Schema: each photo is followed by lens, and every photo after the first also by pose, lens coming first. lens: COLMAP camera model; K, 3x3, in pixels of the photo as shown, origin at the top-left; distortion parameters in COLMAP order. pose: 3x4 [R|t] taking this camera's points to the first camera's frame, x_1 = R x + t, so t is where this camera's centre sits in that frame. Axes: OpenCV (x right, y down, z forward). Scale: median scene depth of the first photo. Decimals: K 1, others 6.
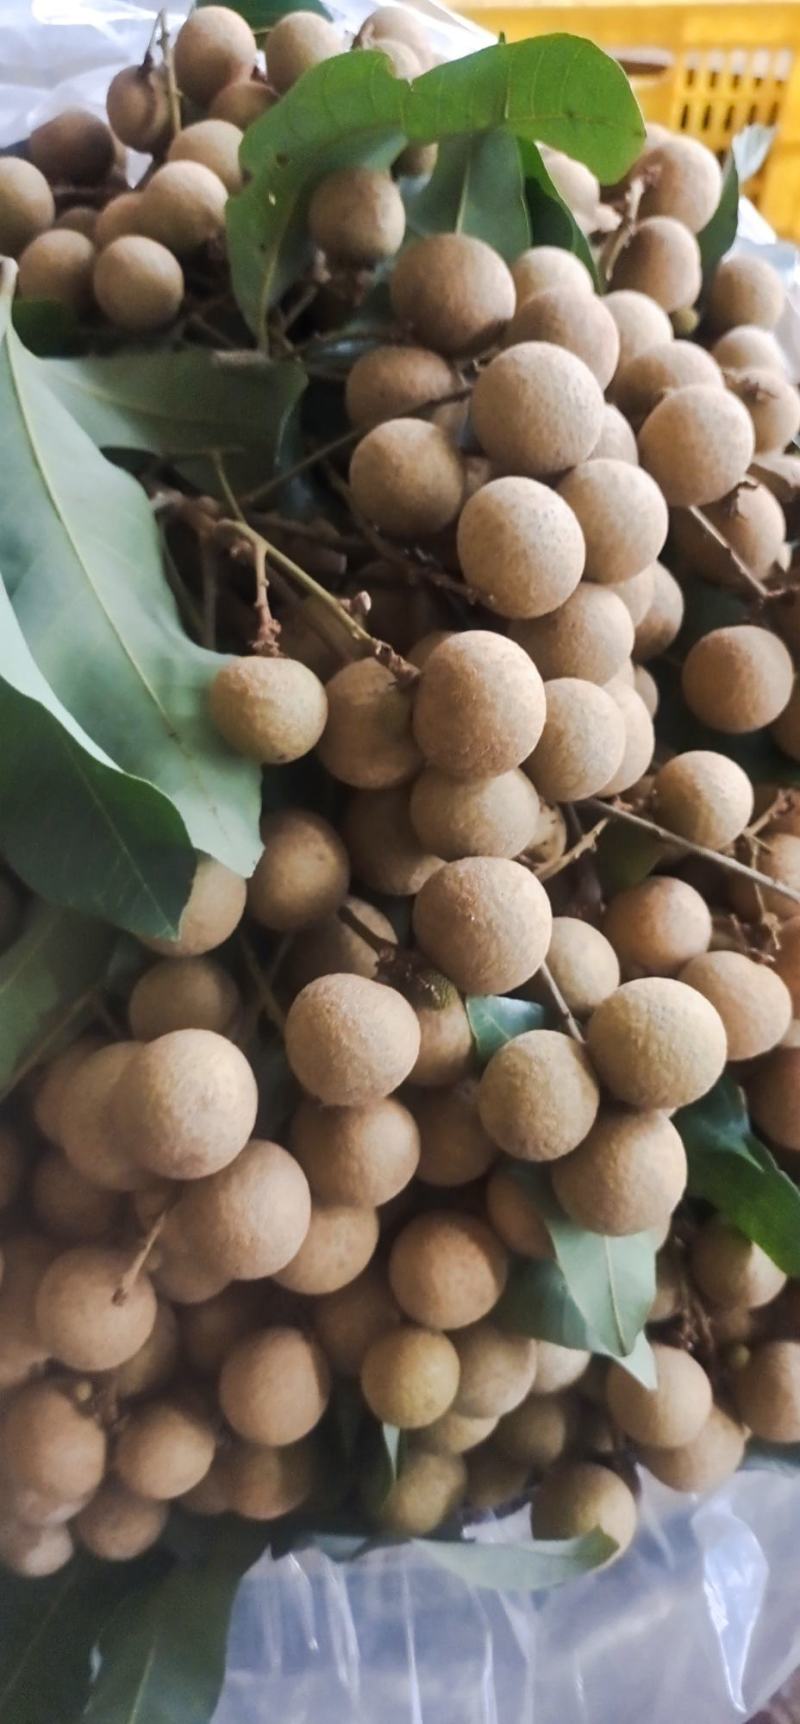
lens RADIAL K [[1299.7, 0, 400.0], [0, 1299.7, 862.0], [0, 0, 1]] dist [0.097369, -0.190376]
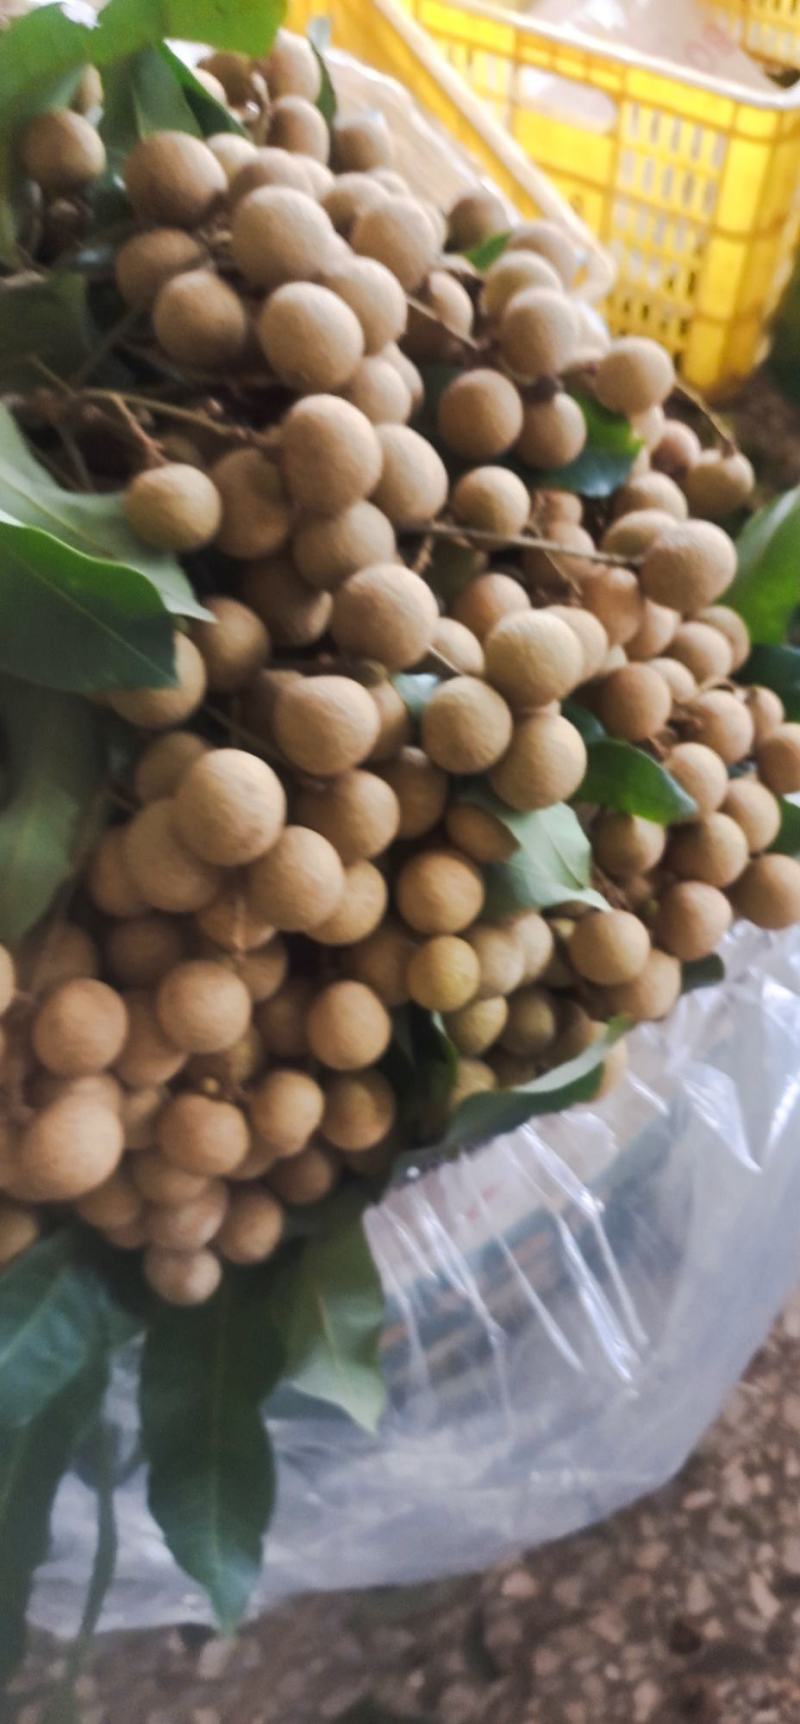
lens RADIAL K [[1299.7, 0, 400.0], [0, 1299.7, 862.0], [0, 0, 1]] dist [0.097369, -0.190376]
pose [[0.919398, -0.348656, 0.182063, -0.236300], [0.344519, 0.937171, 0.054927, 0.201672], [-0.189775, 0.012225, 0.981752, -0.291082]]
